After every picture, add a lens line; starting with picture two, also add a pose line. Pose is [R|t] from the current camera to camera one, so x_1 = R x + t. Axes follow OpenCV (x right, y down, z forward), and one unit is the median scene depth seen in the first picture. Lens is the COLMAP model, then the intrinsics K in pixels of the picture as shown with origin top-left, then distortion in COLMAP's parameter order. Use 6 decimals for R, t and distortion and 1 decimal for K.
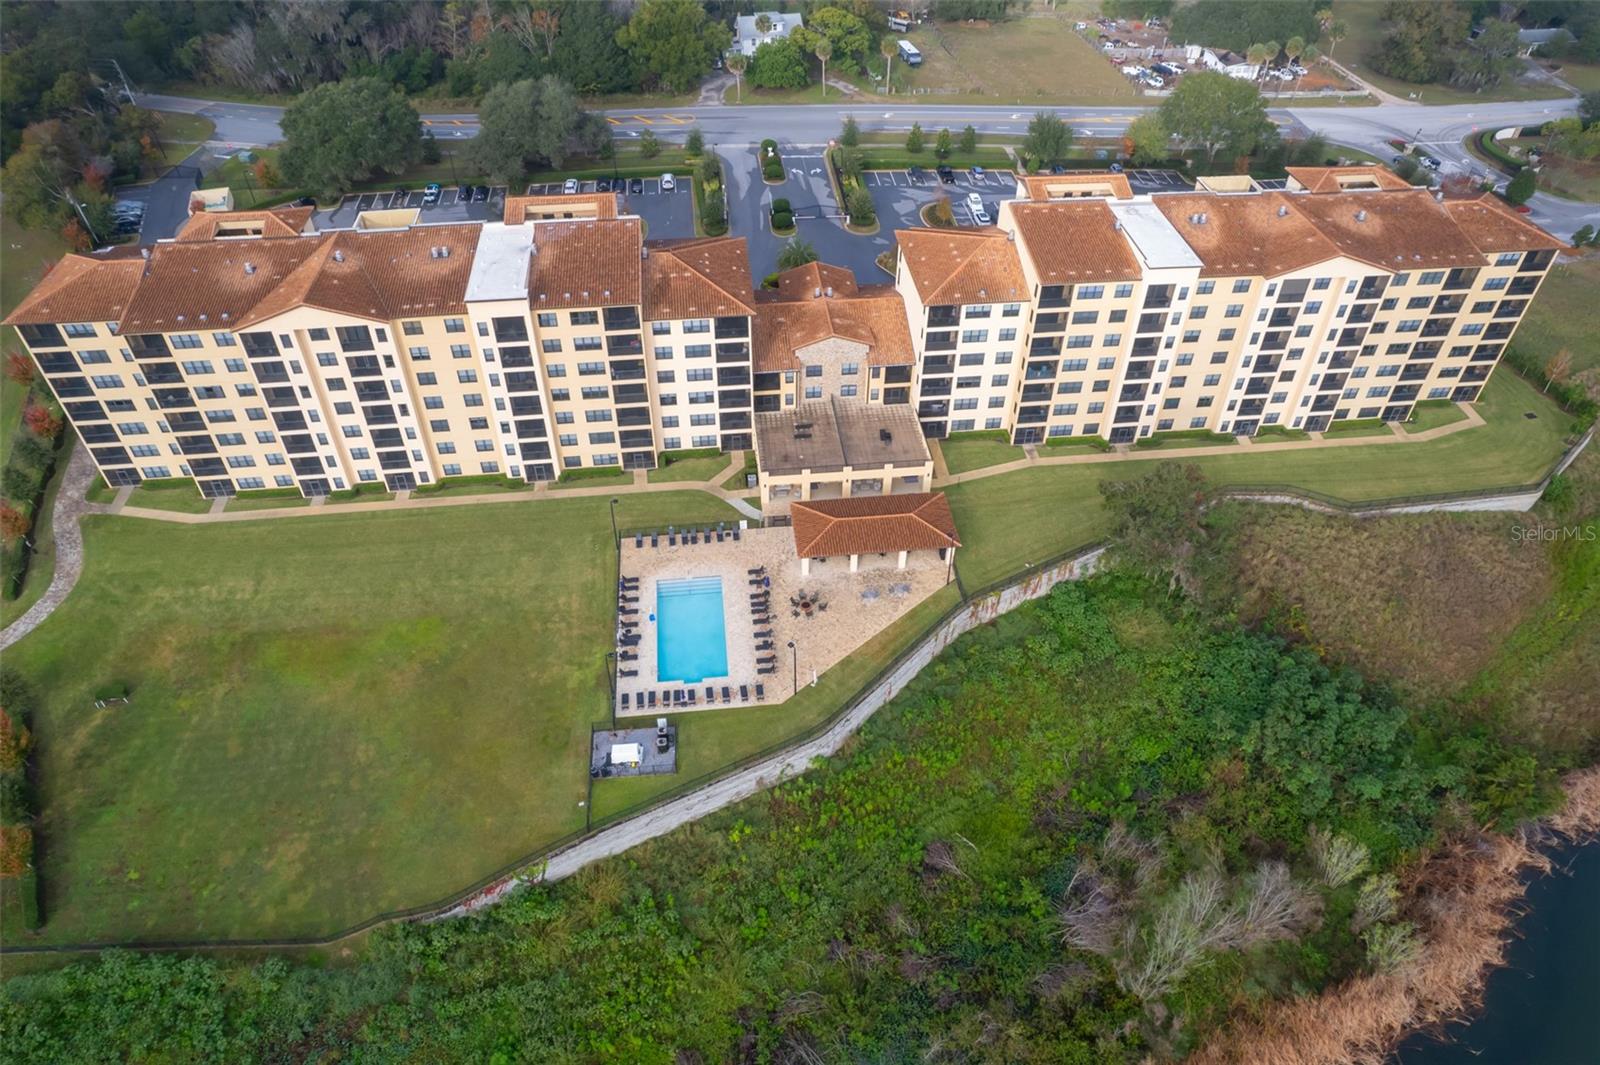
lens RADIAL K [[1020.3, 0, 805.5], [0, 1020.3, 531.4], [0, 0, 1]] dist [-0.061180, 0.048609]
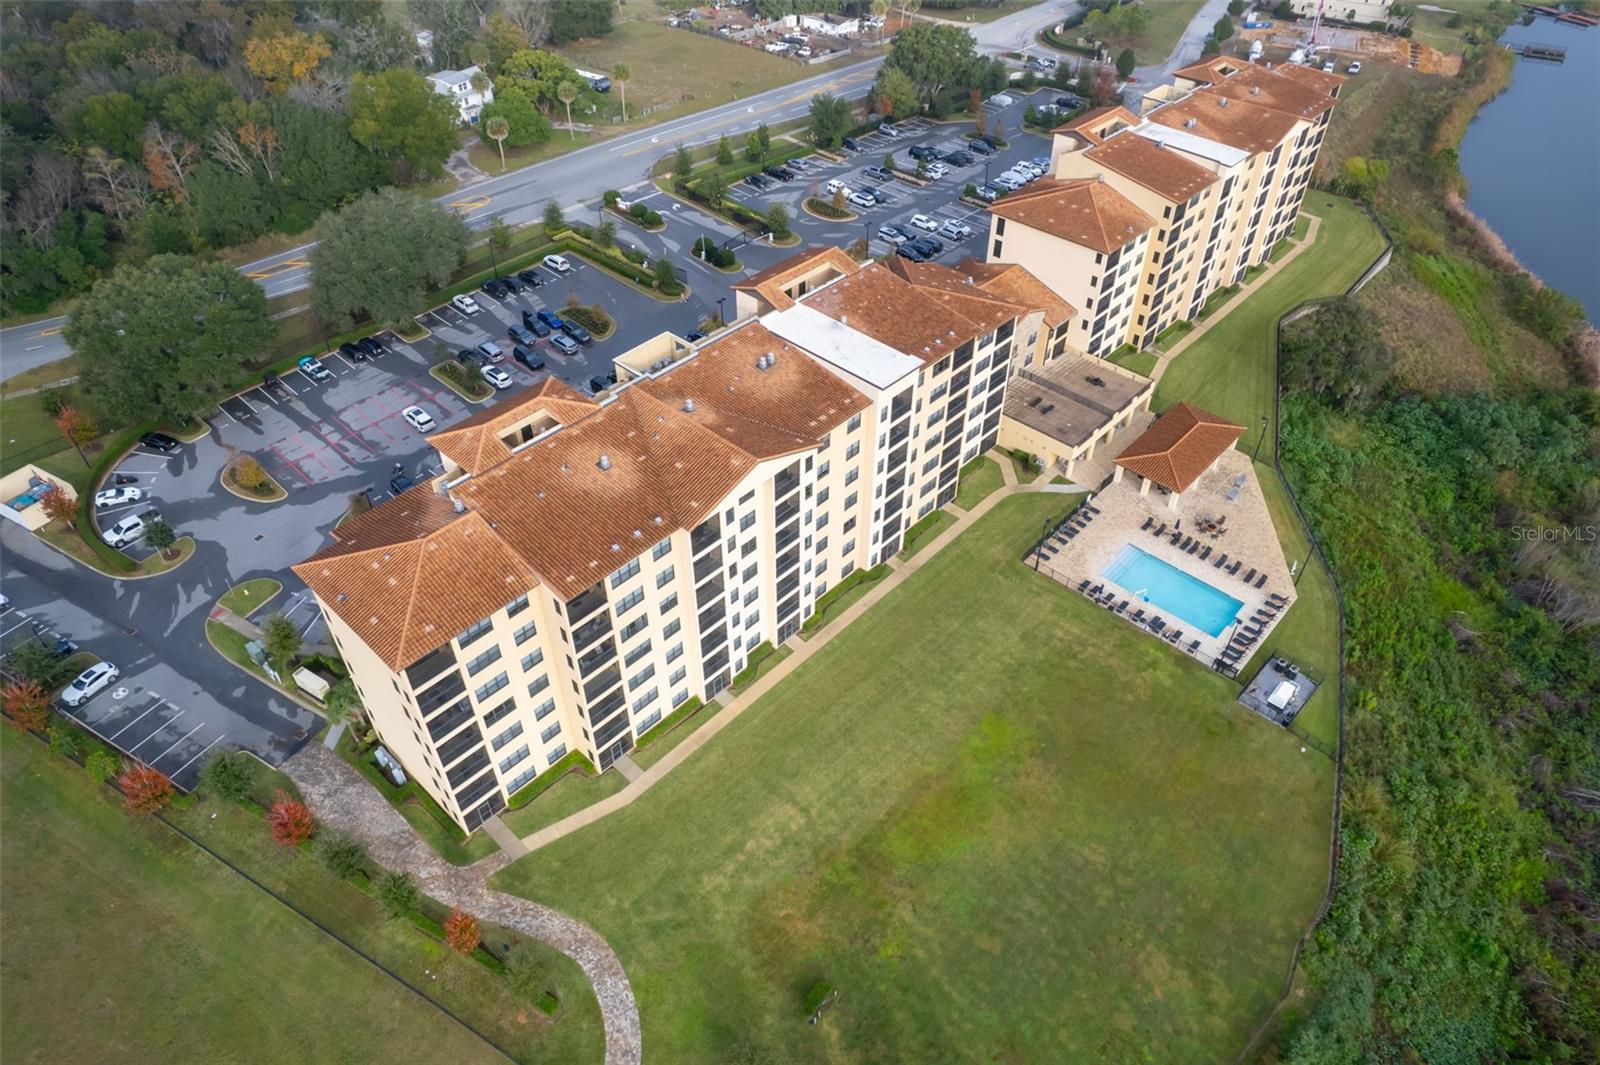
lens RADIAL K [[1020.3, 0, 807.2], [0, 1020.3, 537.8], [0, 0, 1]] dist [-0.061180, 0.048609]
pose [[0.757770, -0.442151, 0.479882, -0.791747], [0.441385, 0.888972, 0.122096, -0.224337], [-0.480587, 0.119292, 0.868796, 0.233519]]
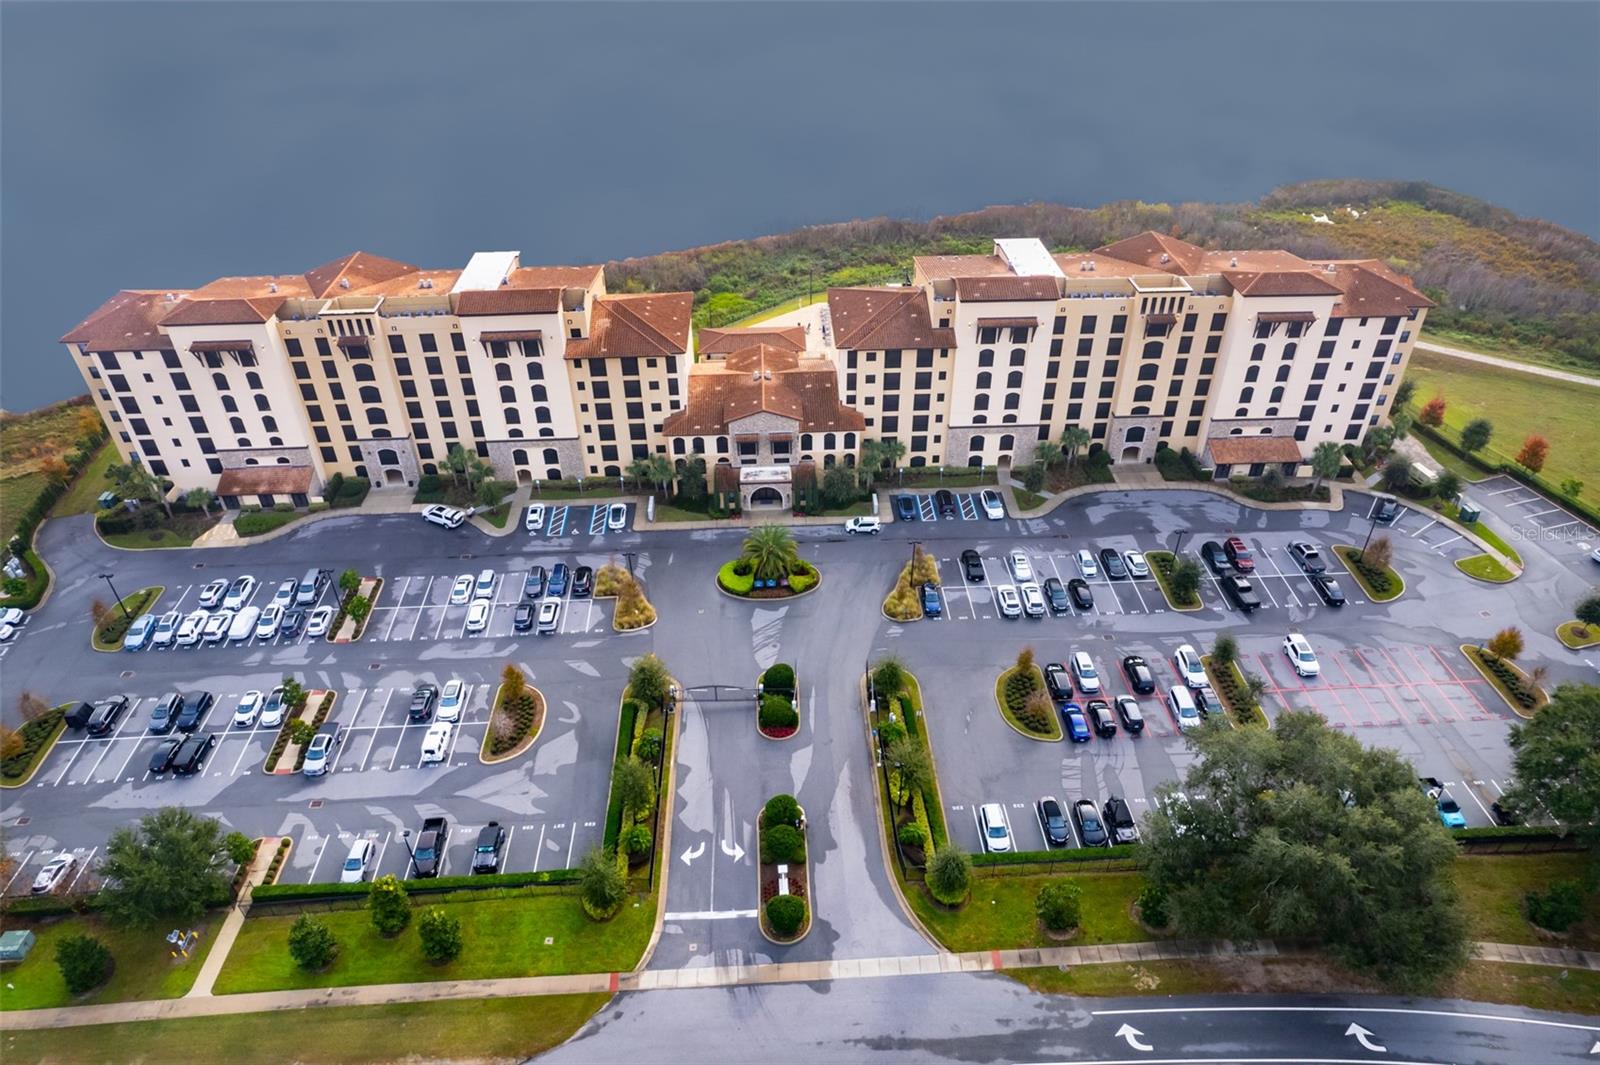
lens RADIAL K [[1020.3, 0, 811.5], [0, 1020.3, 533.5], [0, 0, 1]] dist [-0.061180, 0.048609]
pose [[-0.997765, -0.039284, 0.054062, -0.104537], [0.045281, 0.197554, 0.979246, -1.367172], [-0.049149, 0.979505, -0.195334, 1.512687]]
